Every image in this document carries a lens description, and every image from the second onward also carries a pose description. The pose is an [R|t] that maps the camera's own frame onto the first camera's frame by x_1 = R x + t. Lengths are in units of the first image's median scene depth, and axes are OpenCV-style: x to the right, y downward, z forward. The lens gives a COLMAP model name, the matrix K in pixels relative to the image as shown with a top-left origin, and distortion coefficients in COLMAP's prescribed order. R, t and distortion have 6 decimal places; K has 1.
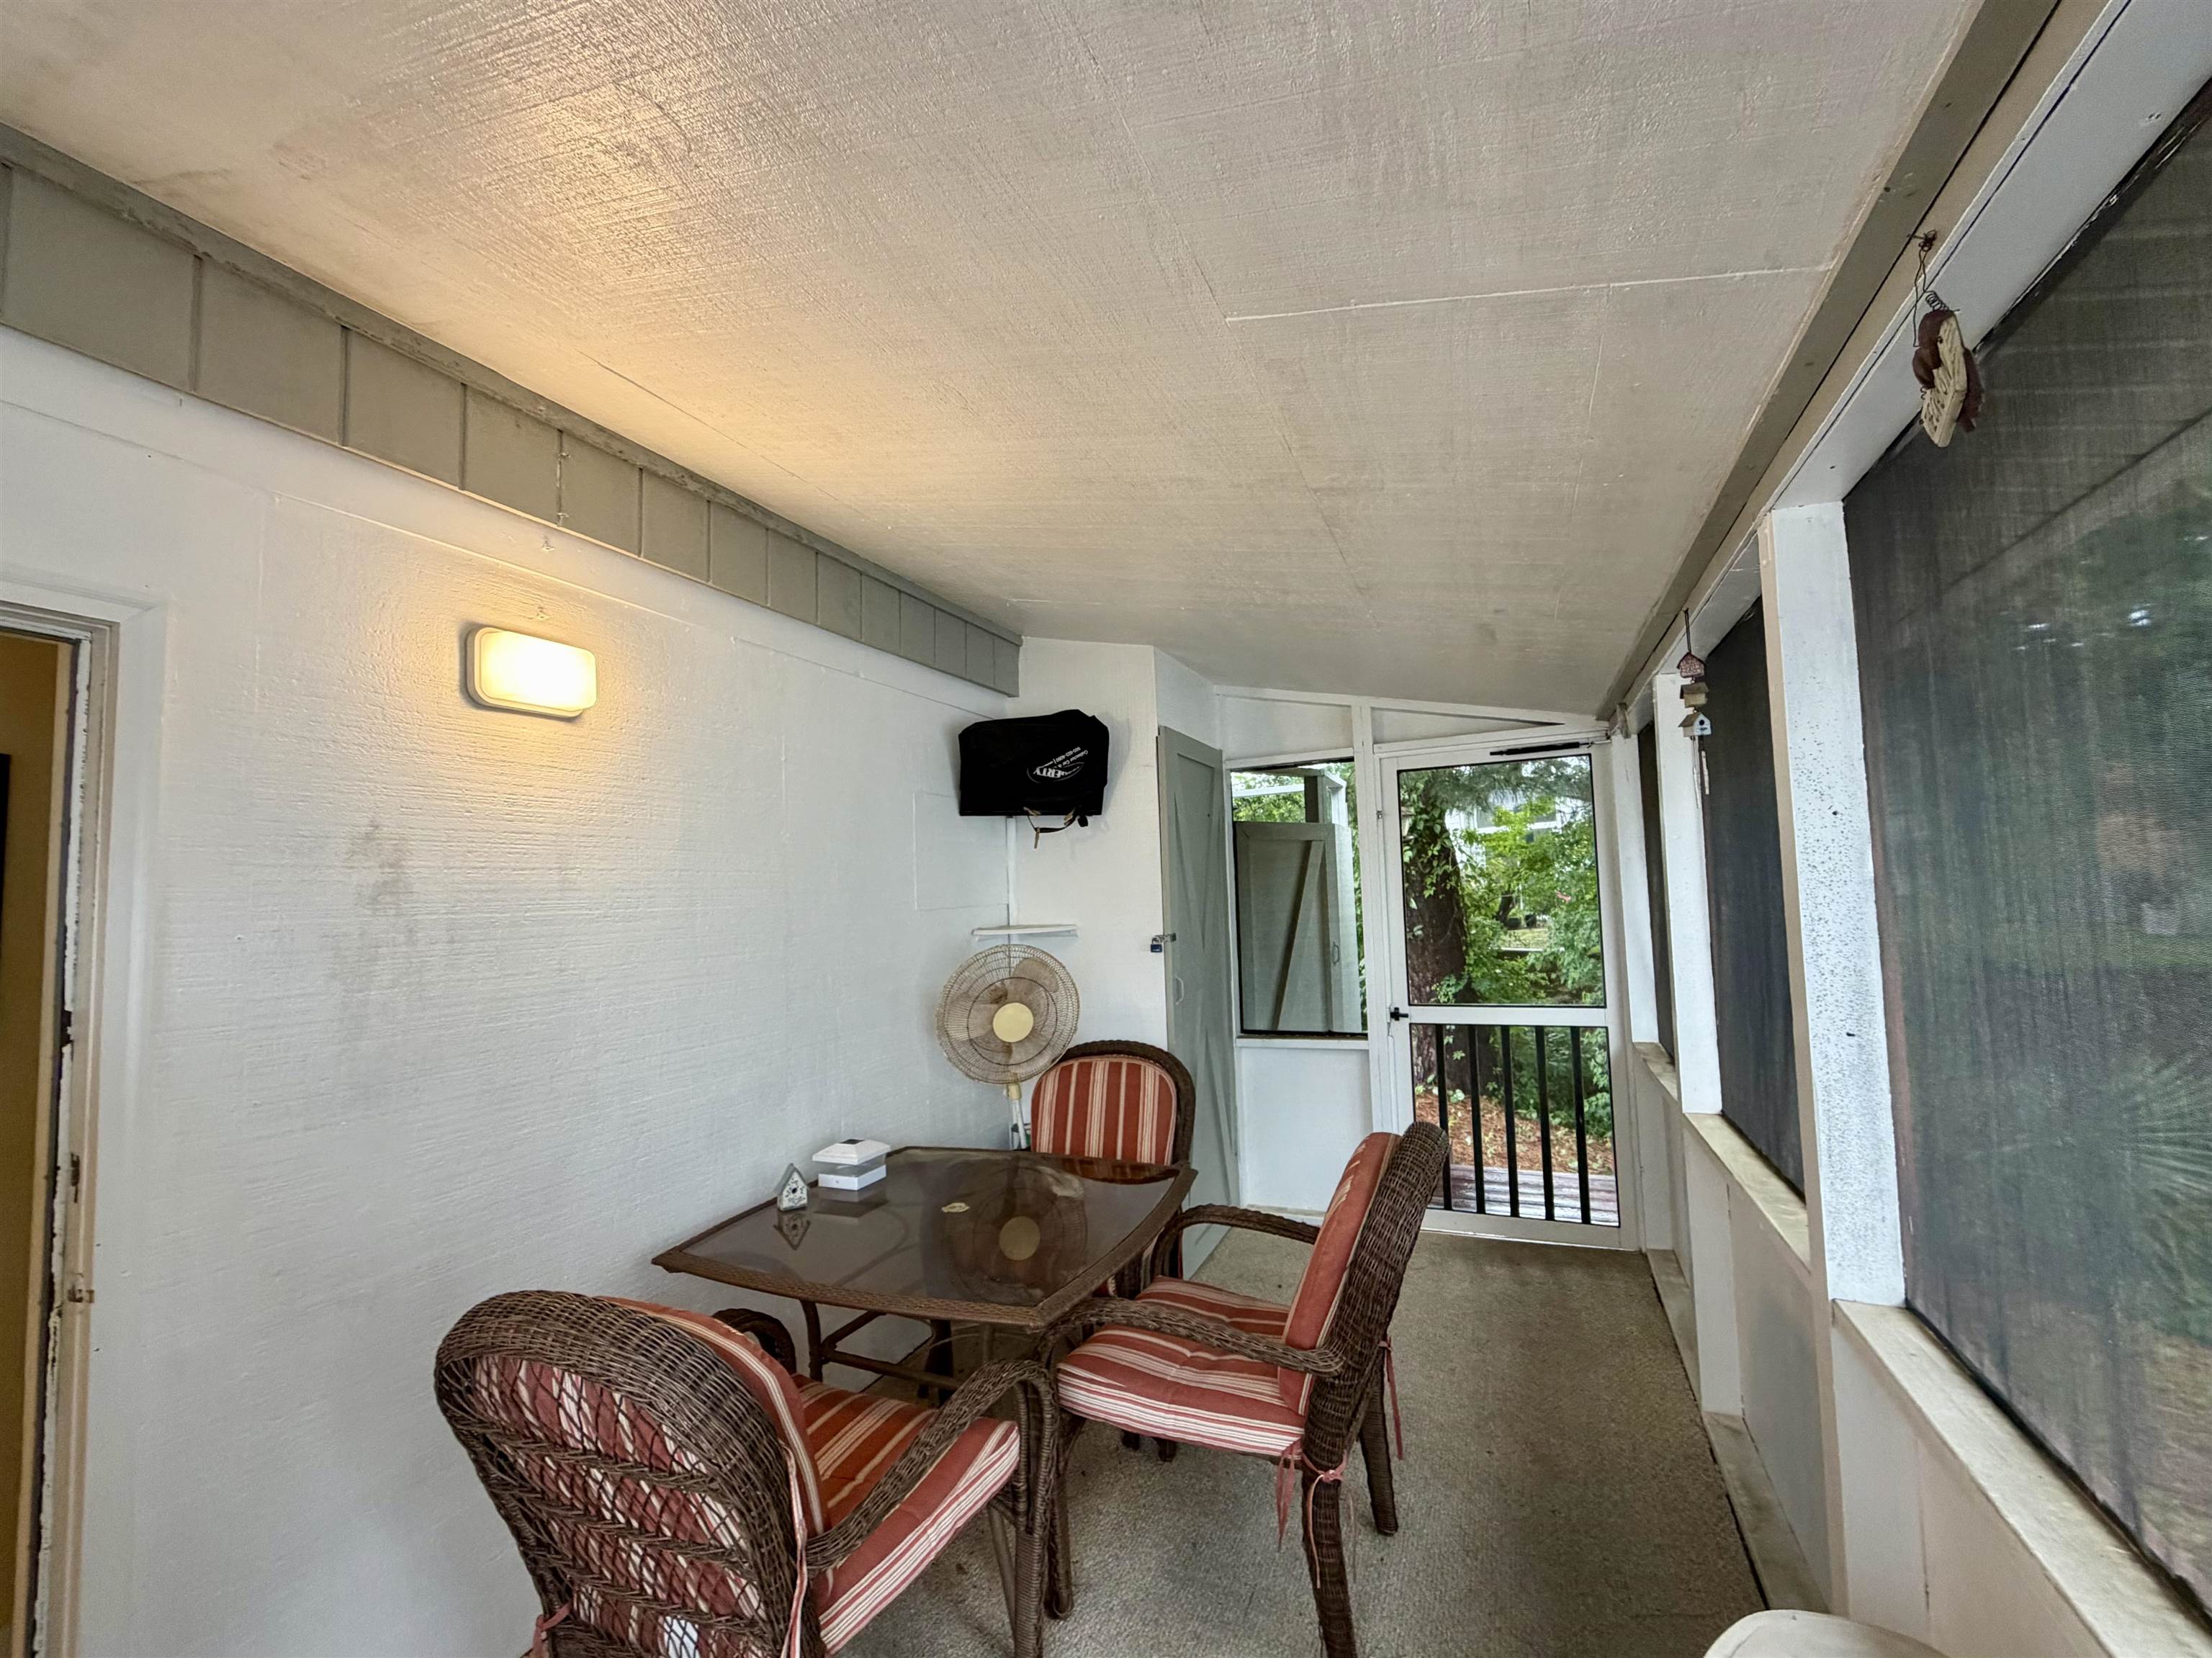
lens RADIAL K [[912.7, 0, 1086.4], [0, 912.7, 838.8], [0, 0, 1]] dist [-0.001210, 0.000037]
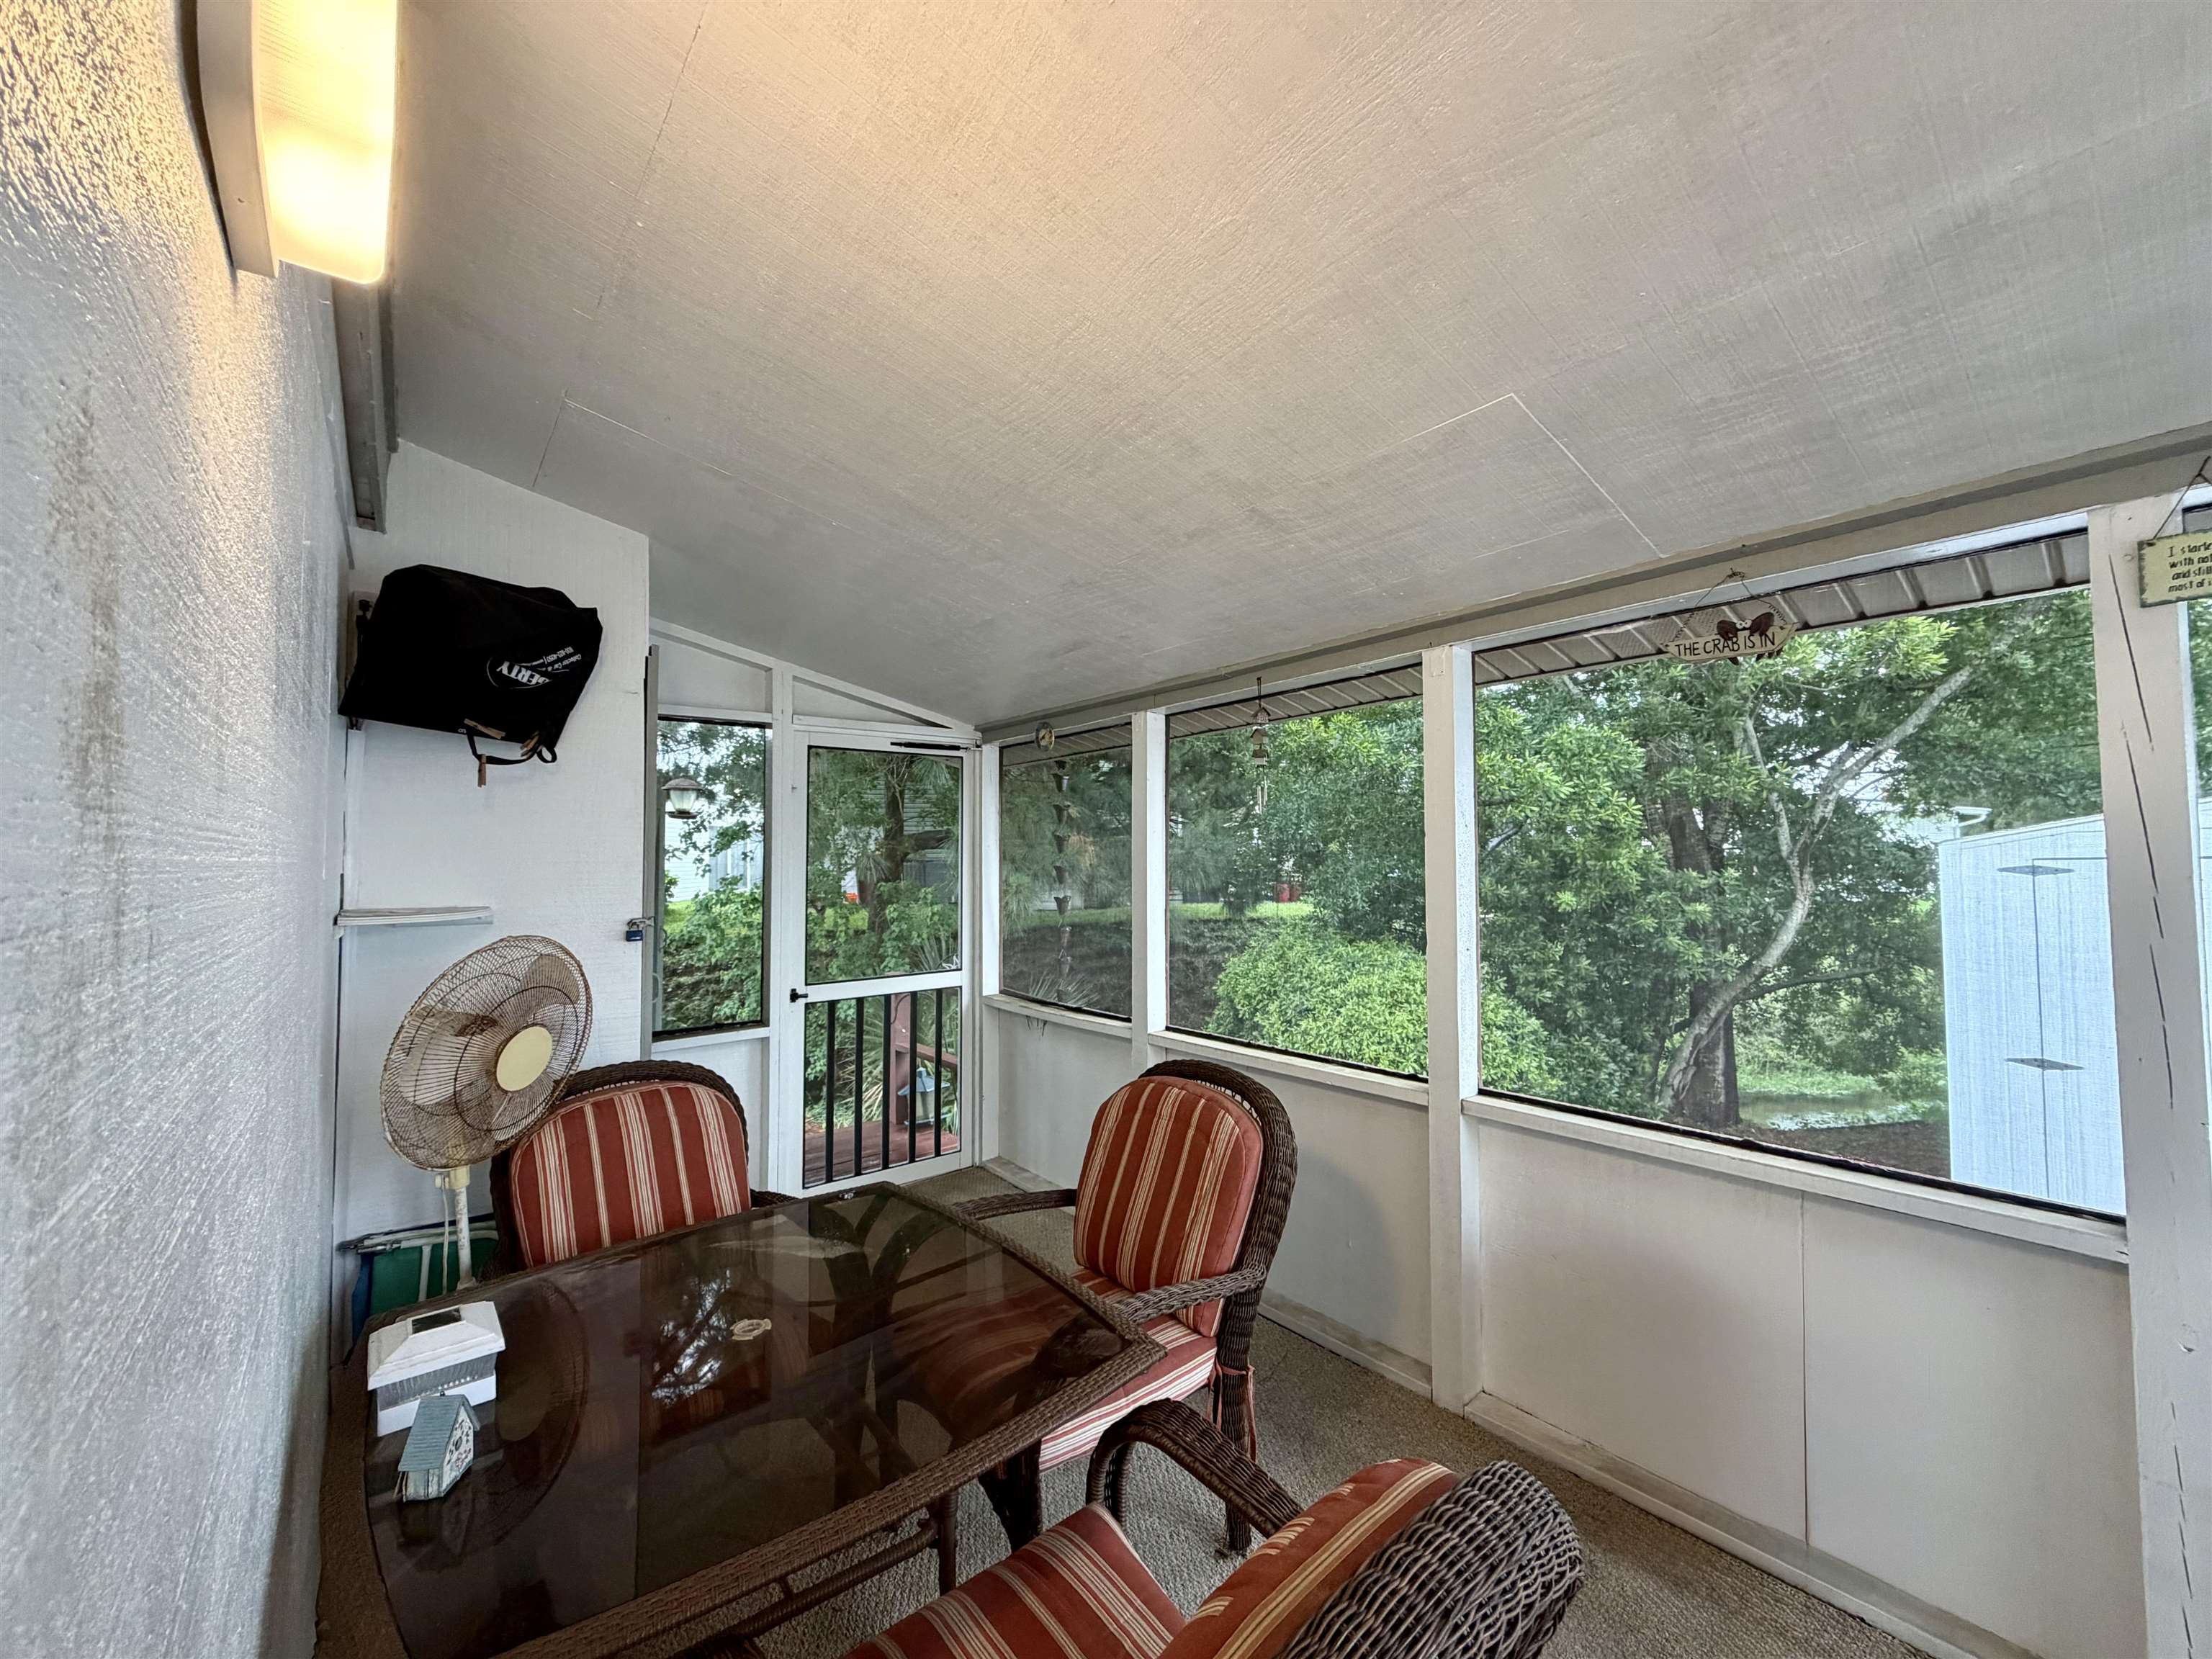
lens RADIAL K [[878.4, 0, 1101.6], [0, 878.4, 833.4], [0, 0, 1]] dist [0.001106, -0.000428]
pose [[0.458373, 0.060266, 0.886714, -0.405164], [-0.066306, 0.997237, -0.033501, 0.035279], [-0.886283, -0.043438, 0.461102, 0.334939]]
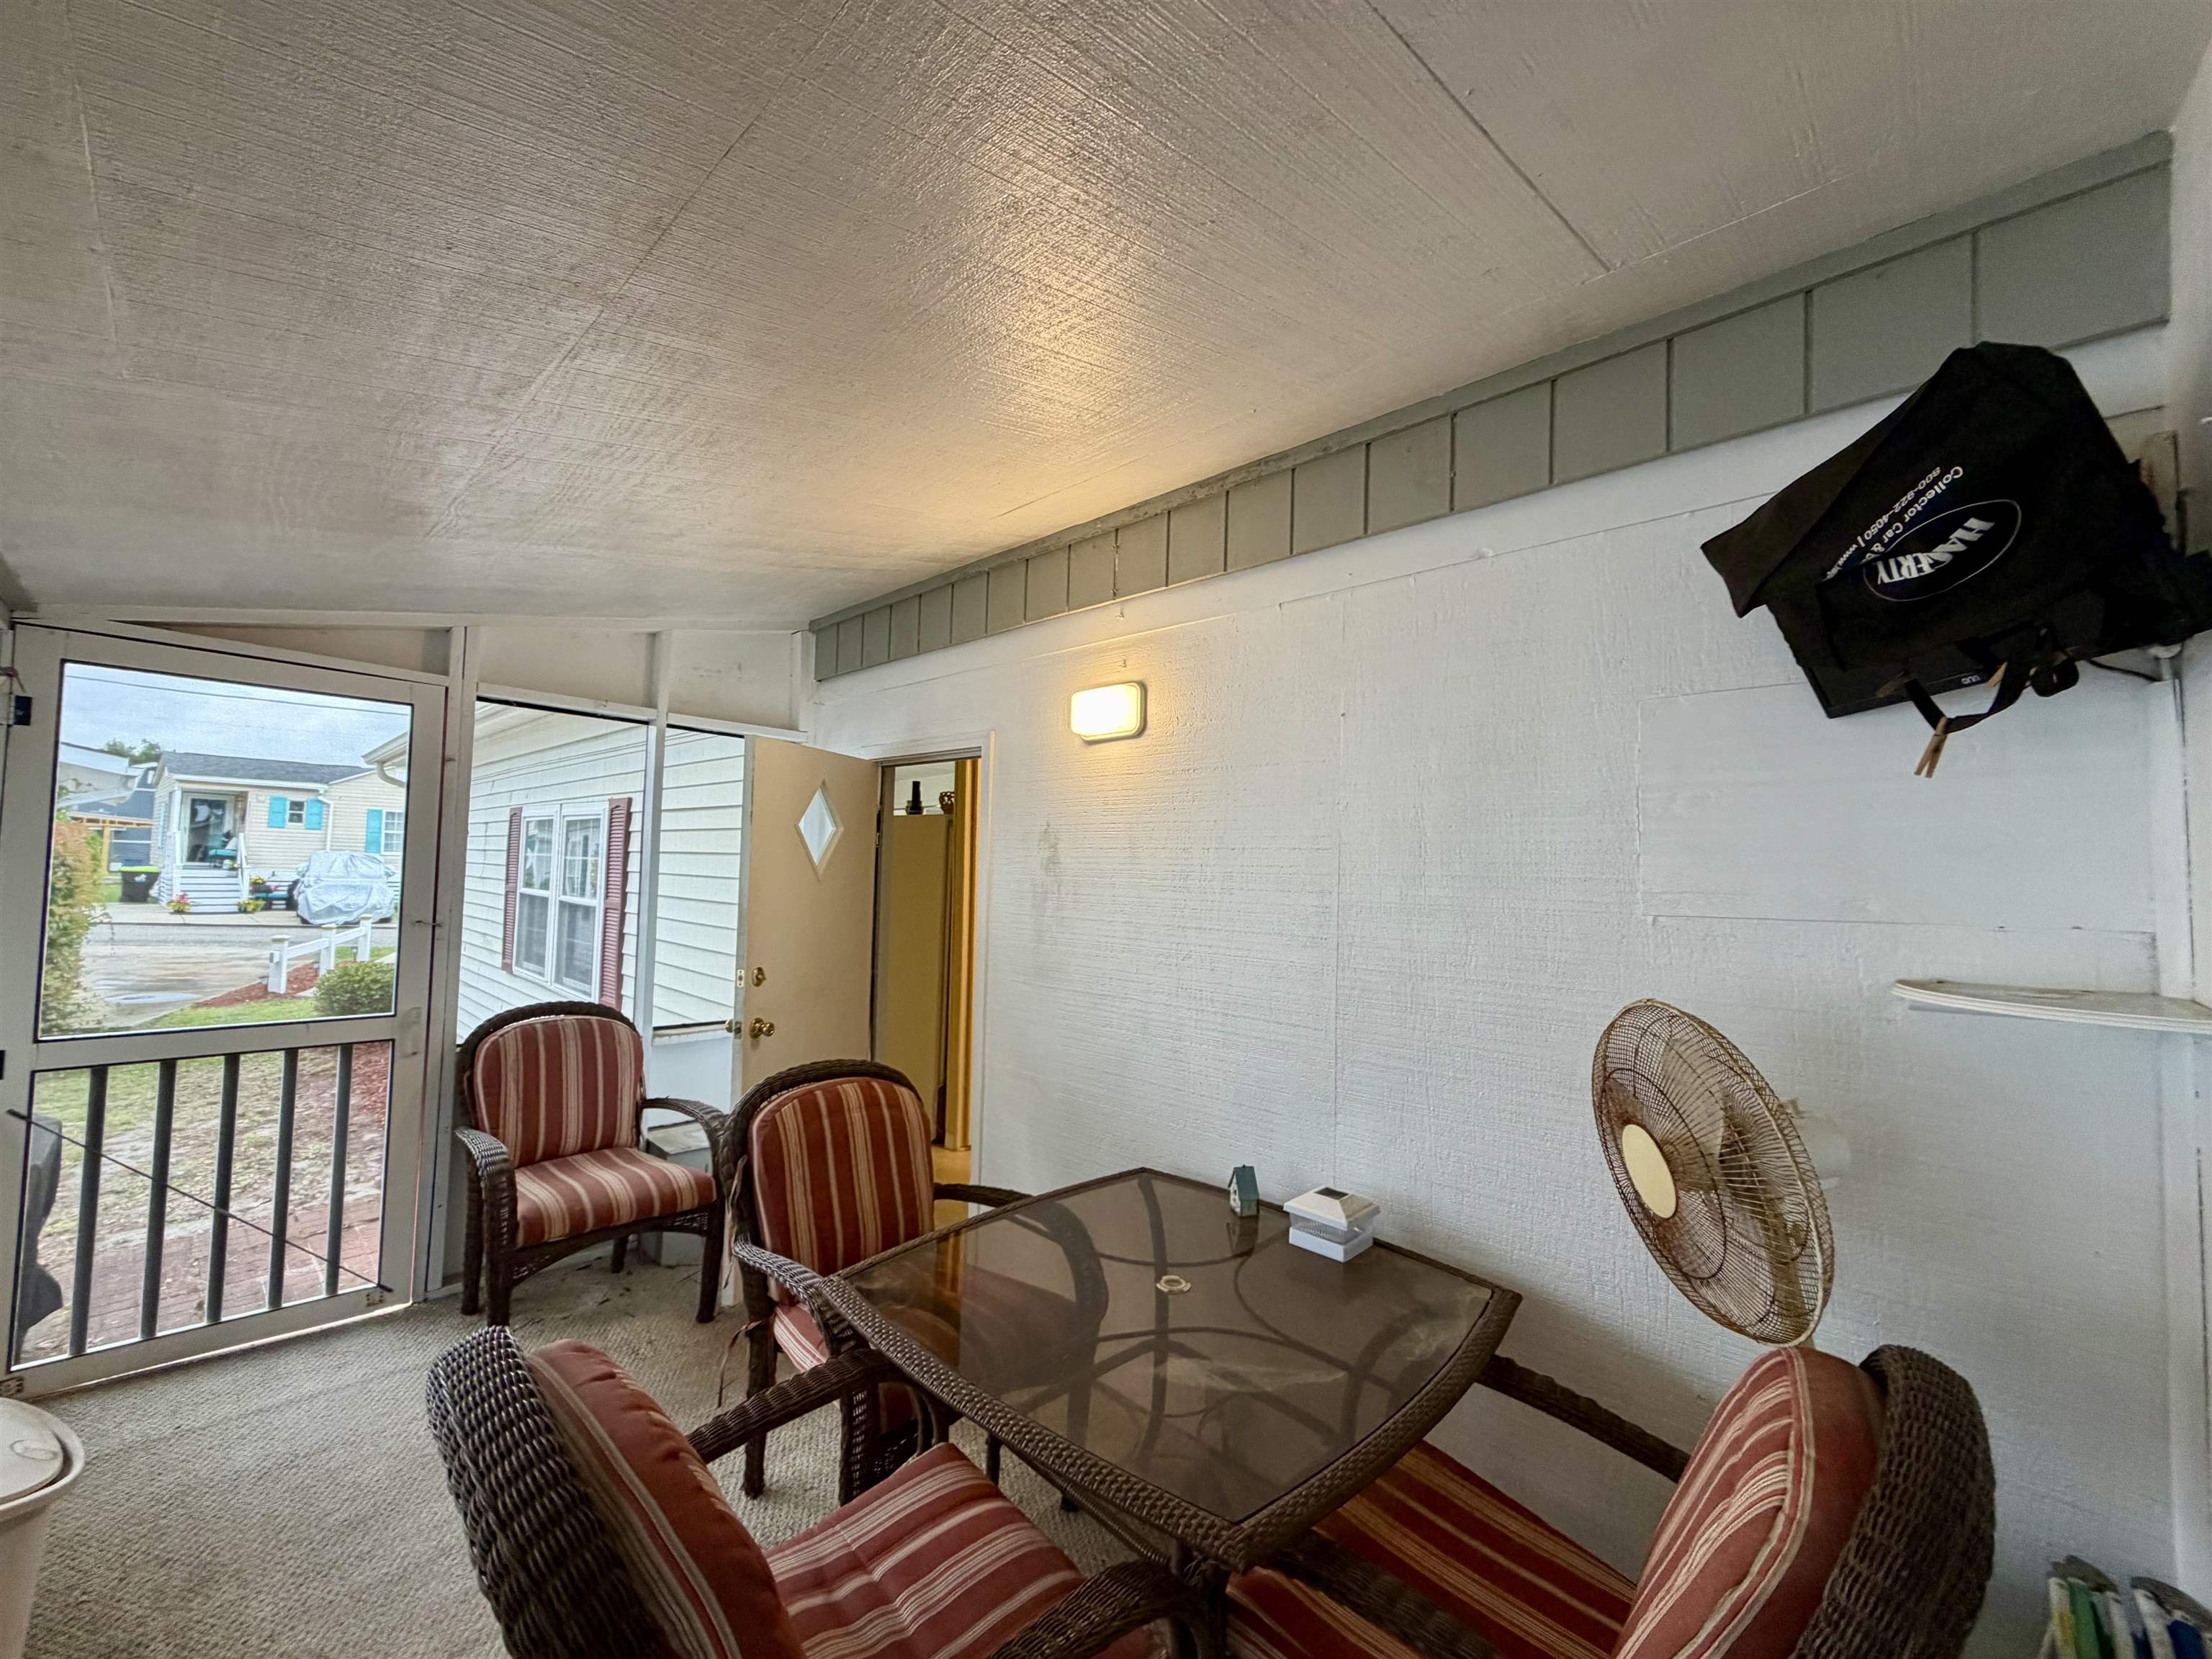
lens RADIAL K [[878.4, 0, 1101.6], [0, 878.4, 833.4], [0, 0, 1]] dist [0.001106, -0.000428]
pose [[-0.328369, -0.023376, -0.944260, 0.387415], [0.039175, 0.998496, -0.038342, 0.034608], [0.943737, -0.049582, -0.326959, 0.801611]]
